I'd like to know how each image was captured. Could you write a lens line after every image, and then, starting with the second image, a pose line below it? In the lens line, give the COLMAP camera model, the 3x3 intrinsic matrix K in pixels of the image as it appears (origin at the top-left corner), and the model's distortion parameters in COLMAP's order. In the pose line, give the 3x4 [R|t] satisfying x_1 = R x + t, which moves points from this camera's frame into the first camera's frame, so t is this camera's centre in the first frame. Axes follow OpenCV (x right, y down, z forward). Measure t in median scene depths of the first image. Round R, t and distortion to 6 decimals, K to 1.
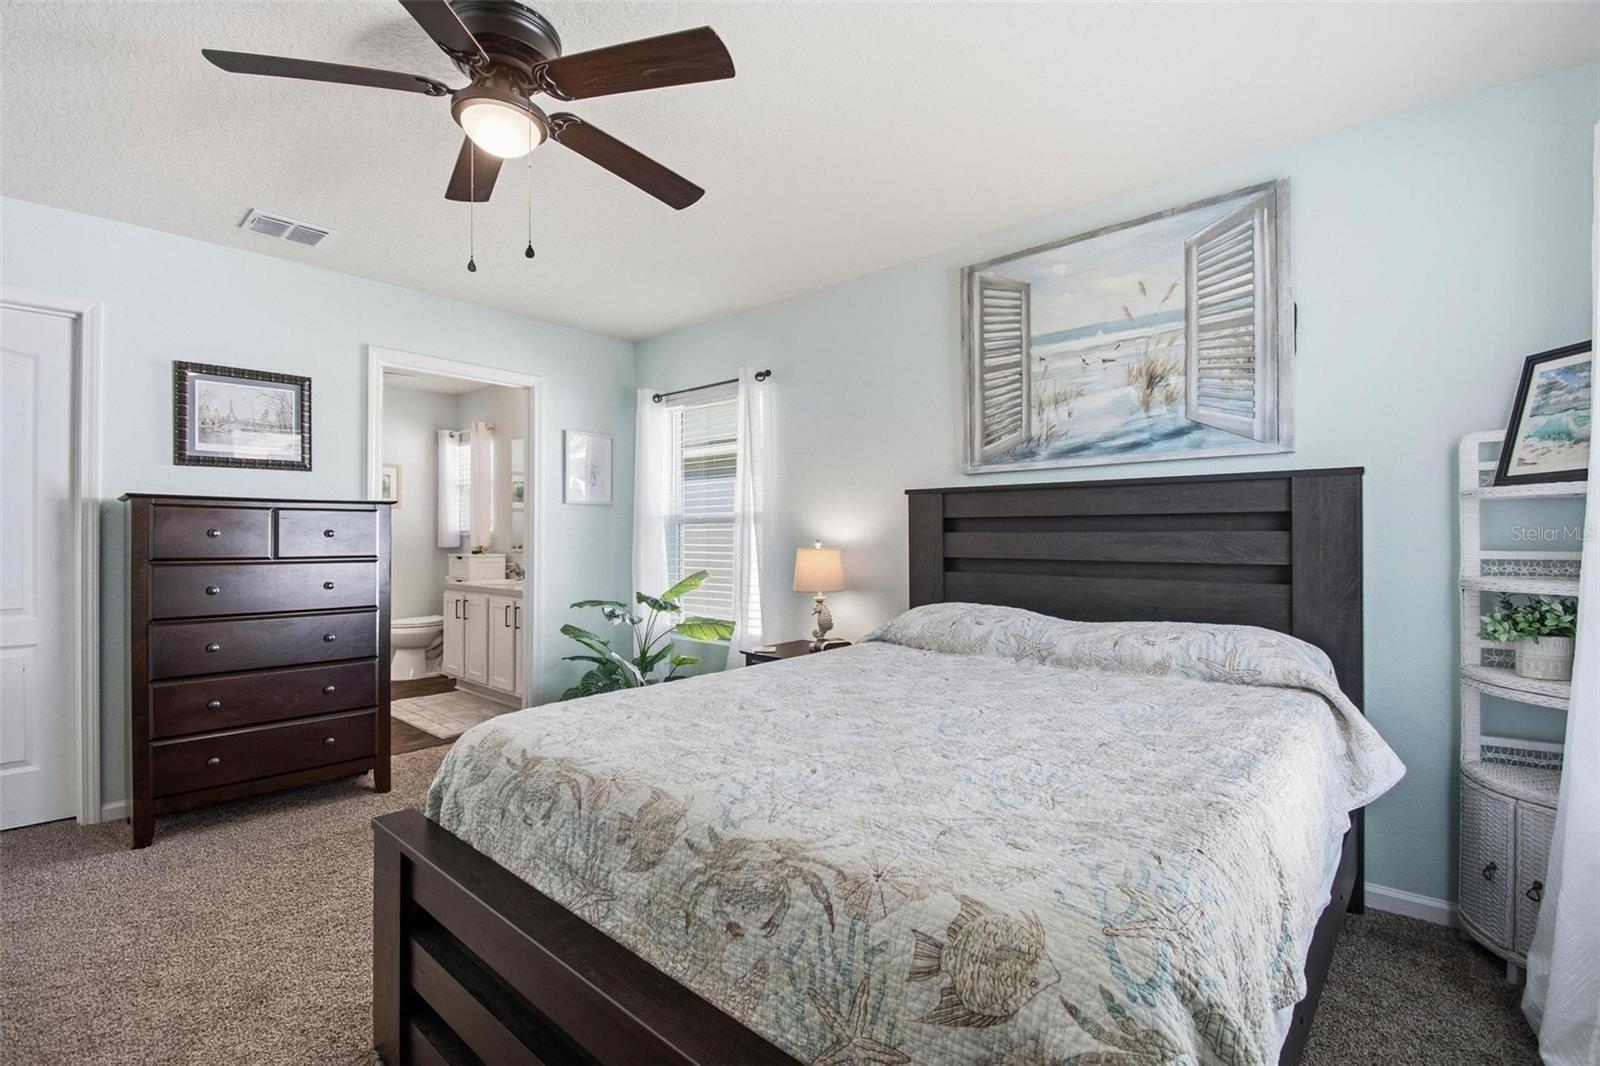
lens RADIAL K [[711.3, 0, 800.6], [0, 711.3, 527.5], [0, 0, 1]] dist [0.034645, -0.015356]
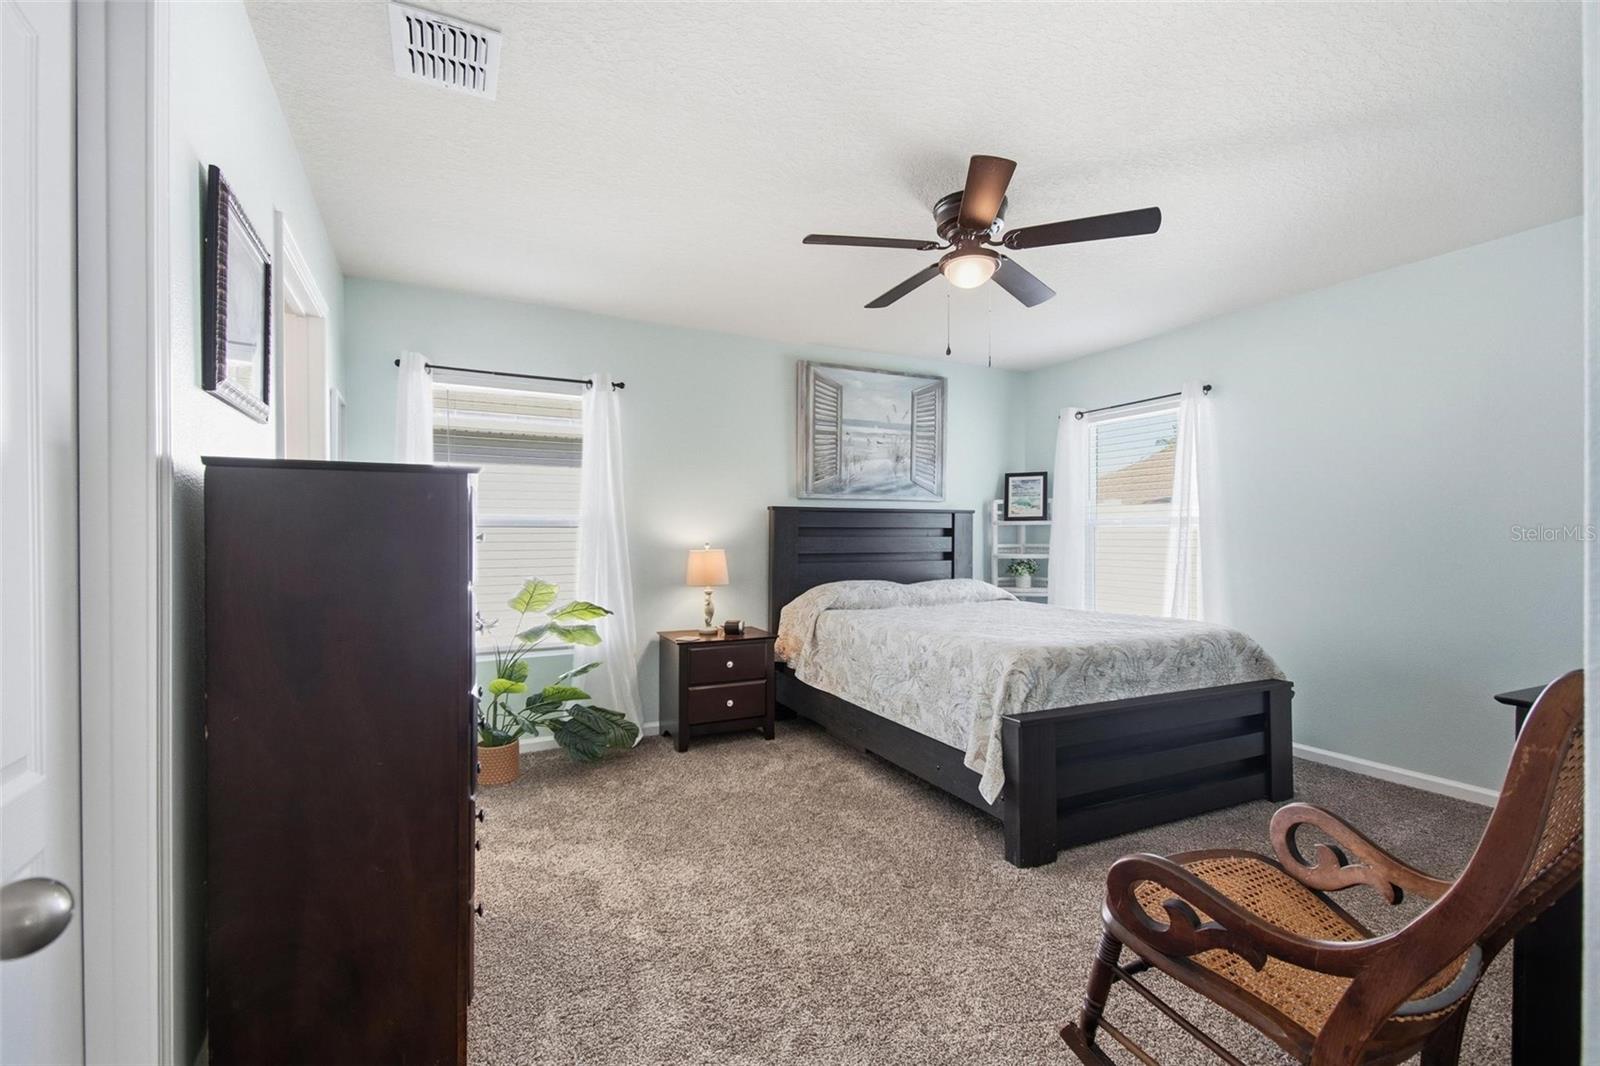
lens RADIAL K [[706.6, 0, 790.9], [0, 706.6, 540.6], [0, 0, 1]] dist [0.033838, -0.015005]
pose [[0.375333, -0.002637, 0.926886, -1.307026], [-0.005529, 0.999972, 0.005084, 0.007227], [-0.926873, -0.007033, 0.375308, 0.527572]]
